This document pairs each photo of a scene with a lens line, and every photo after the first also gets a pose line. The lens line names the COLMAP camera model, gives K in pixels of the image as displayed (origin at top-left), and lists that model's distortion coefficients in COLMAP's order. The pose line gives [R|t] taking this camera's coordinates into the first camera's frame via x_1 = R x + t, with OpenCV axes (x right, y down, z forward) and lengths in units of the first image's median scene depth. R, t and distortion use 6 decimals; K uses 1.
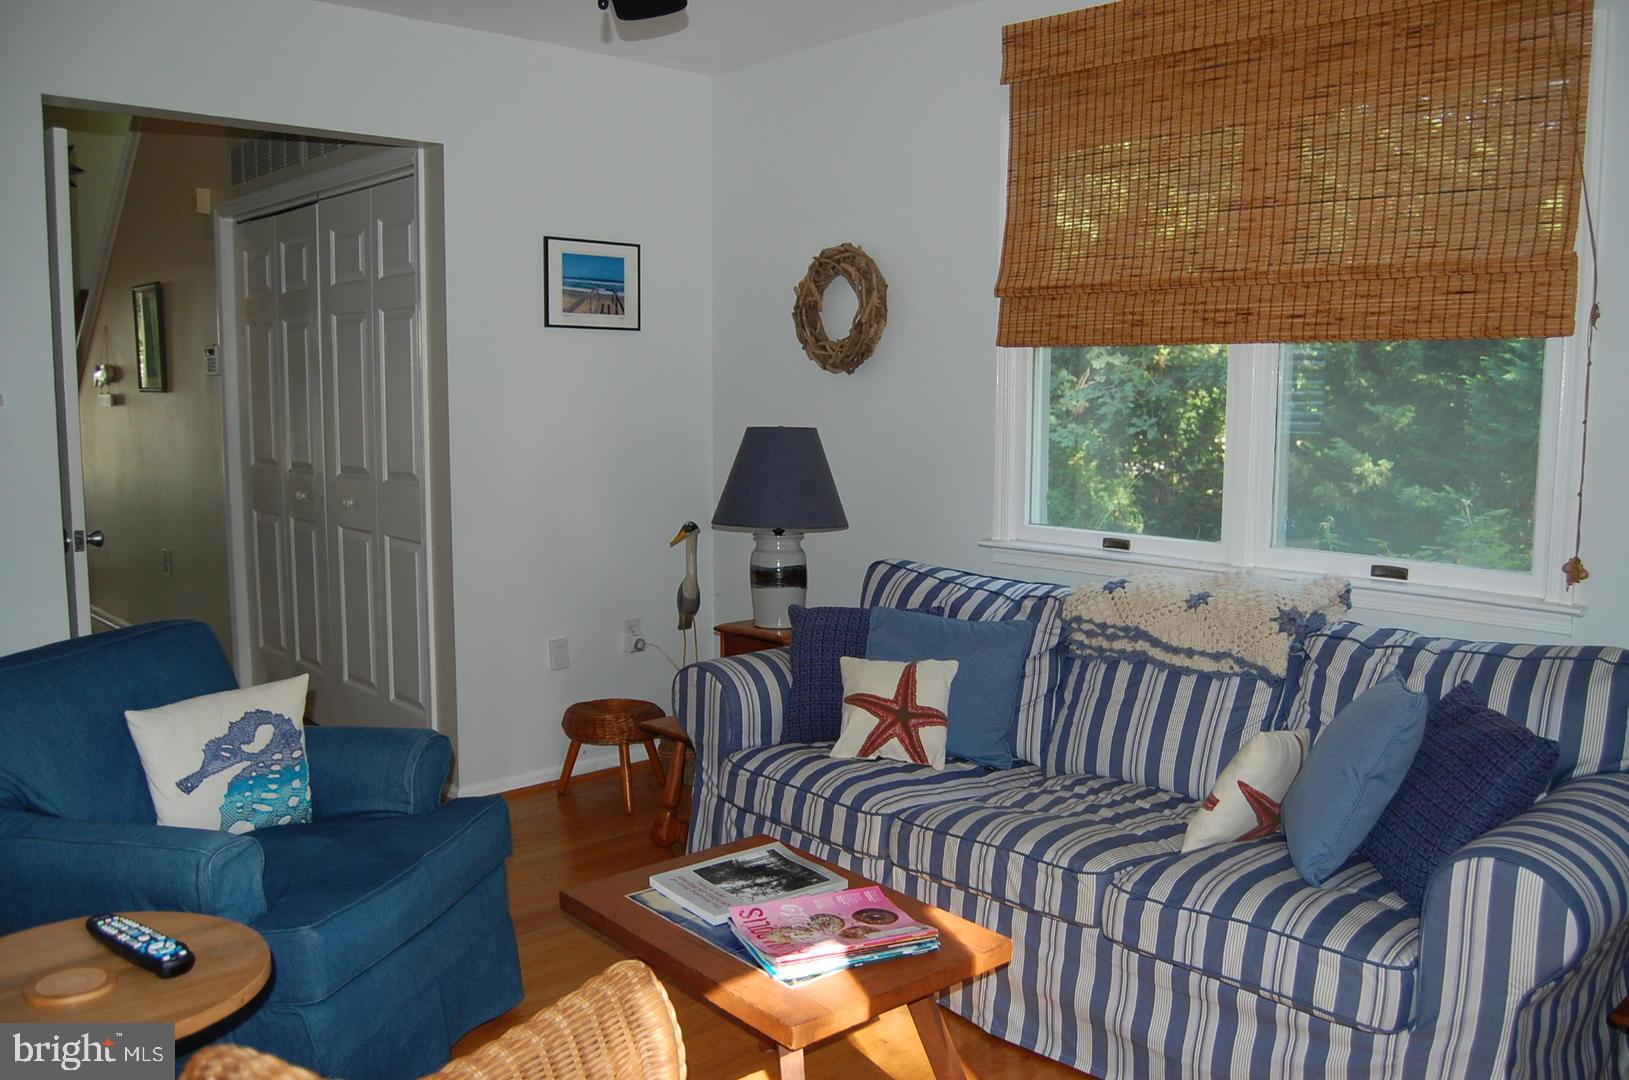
lens RADIAL K [[1315.9, 0, 815.4], [0, 1315.9, 540.5], [0, 0, 1]] dist [-0.077032, 0.016656]
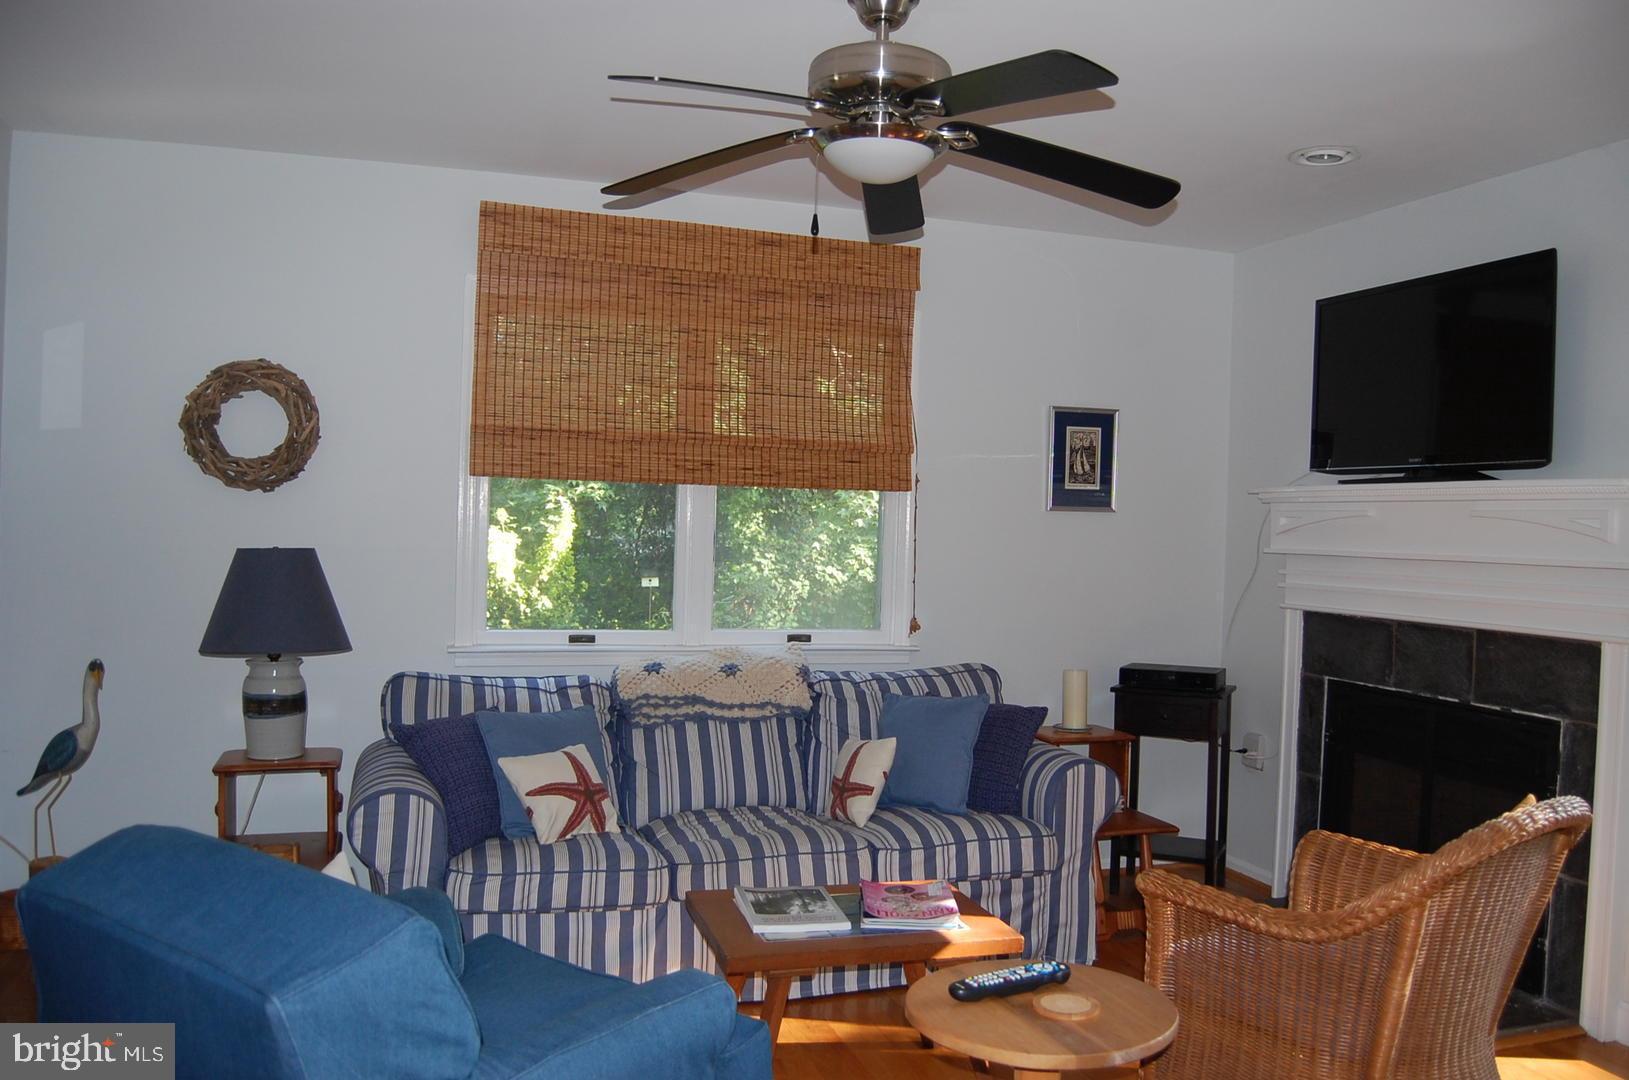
lens RADIAL K [[1288.6, 0, 812.8], [0, 1288.6, 543.5], [0, 0, 1]] dist [-0.094781, 0.036147]
pose [[0.412667, -0.007362, 0.910852, -0.900189], [0.077337, 0.996640, -0.026983, -0.043350], [-0.907593, 0.081578, 0.411849, 0.337263]]
